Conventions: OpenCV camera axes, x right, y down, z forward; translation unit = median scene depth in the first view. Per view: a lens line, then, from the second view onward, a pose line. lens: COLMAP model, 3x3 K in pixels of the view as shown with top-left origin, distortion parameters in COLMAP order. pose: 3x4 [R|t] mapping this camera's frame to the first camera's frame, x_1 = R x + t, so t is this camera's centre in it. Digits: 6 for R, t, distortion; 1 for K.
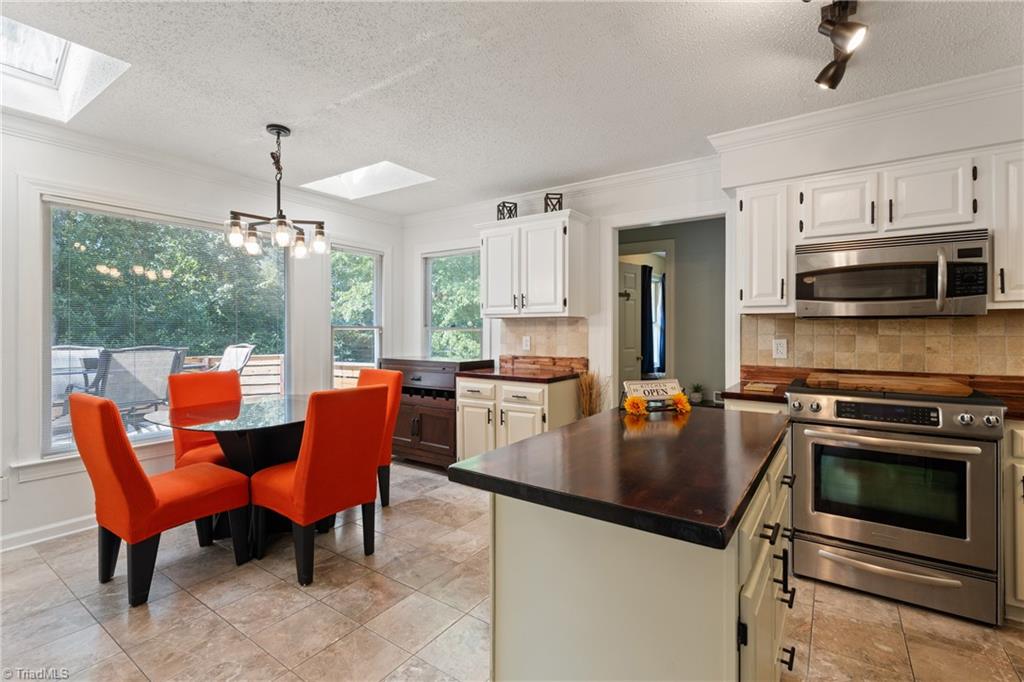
lens RADIAL K [[463.6, 0, 513.6], [0, 463.6, 329.6], [0, 0, 1]] dist [0.000840, -0.000098]
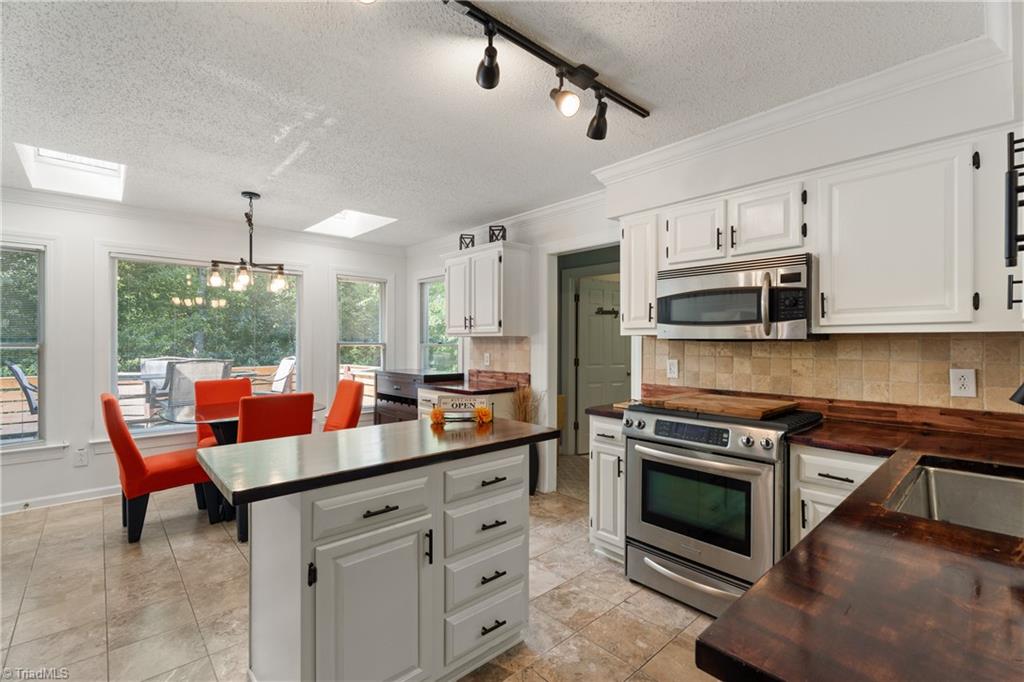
lens RADIAL K [[455.2, 0, 512.0], [0, 455.2, 341.0], [0, 0, 1]] dist [0.000546, 0.000088]
pose [[0.974274, 0.001100, -0.225365, 0.496599], [-0.000977, 0.999999, 0.000656, -0.022650], [0.225365, -0.000419, 0.974274, -0.080764]]
